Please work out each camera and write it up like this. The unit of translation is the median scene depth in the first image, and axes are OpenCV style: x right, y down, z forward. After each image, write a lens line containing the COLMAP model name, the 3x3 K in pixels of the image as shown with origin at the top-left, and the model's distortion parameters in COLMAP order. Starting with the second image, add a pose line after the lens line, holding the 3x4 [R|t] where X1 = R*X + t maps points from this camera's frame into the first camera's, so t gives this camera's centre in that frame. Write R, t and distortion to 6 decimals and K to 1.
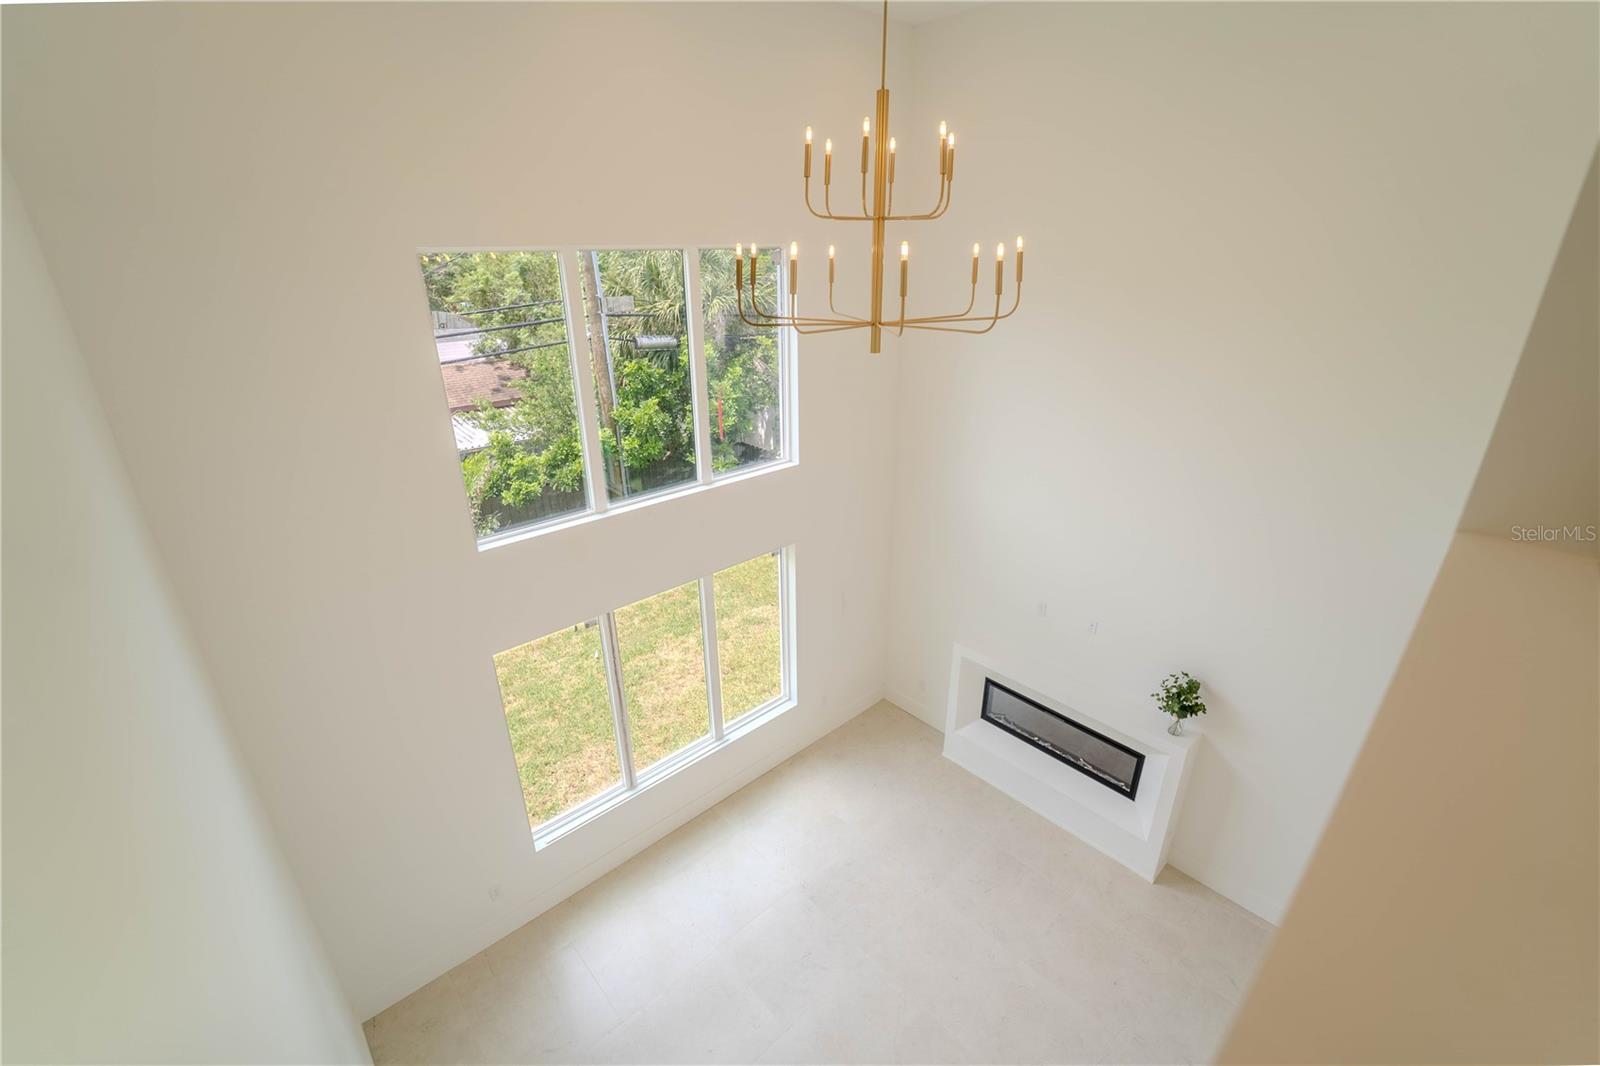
lens RADIAL K [[677.6, 0, 795.4], [0, 677.6, 530.2], [0, 0, 1]] dist [-0.012294, -0.000498]
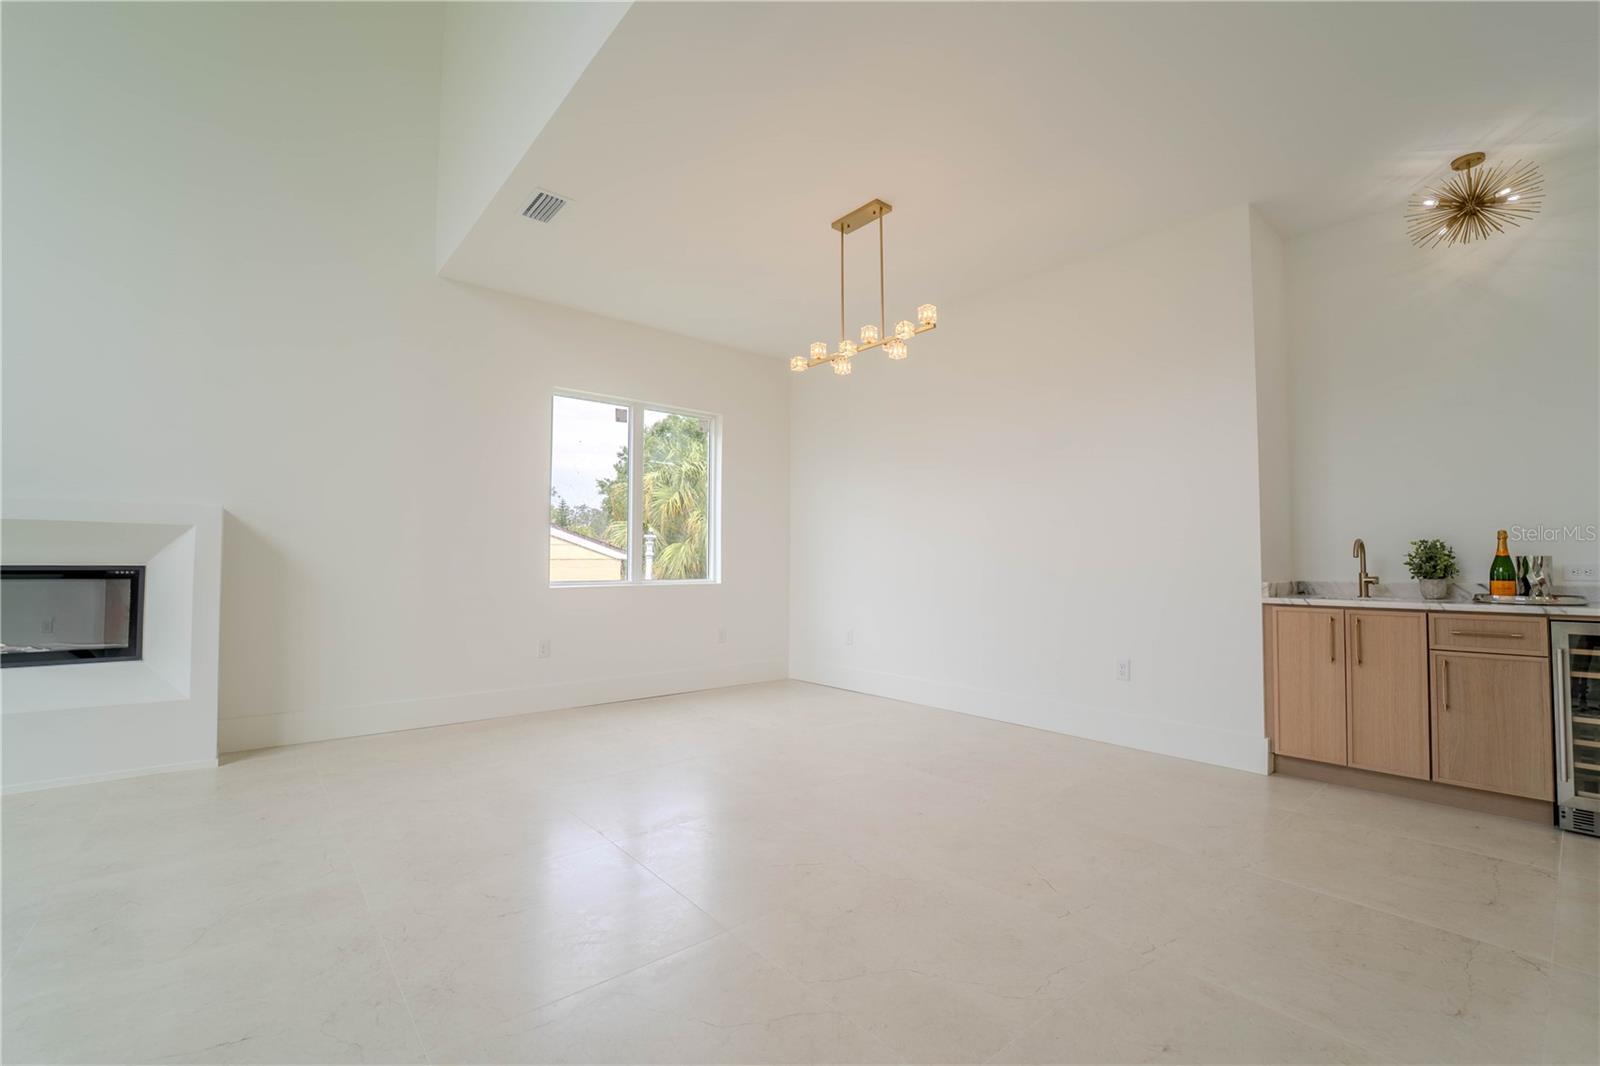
lens RADIAL K [[682.0, 0, 804.9], [0, 682.0, 533.2], [0, 0, 1]] dist [-0.021397, -0.000580]
pose [[0.032284, 0.053811, 0.998029, -0.068746], [0.378339, 0.923586, -0.062036, 0.447482], [-0.925104, 0.379596, 0.009459, 0.315087]]
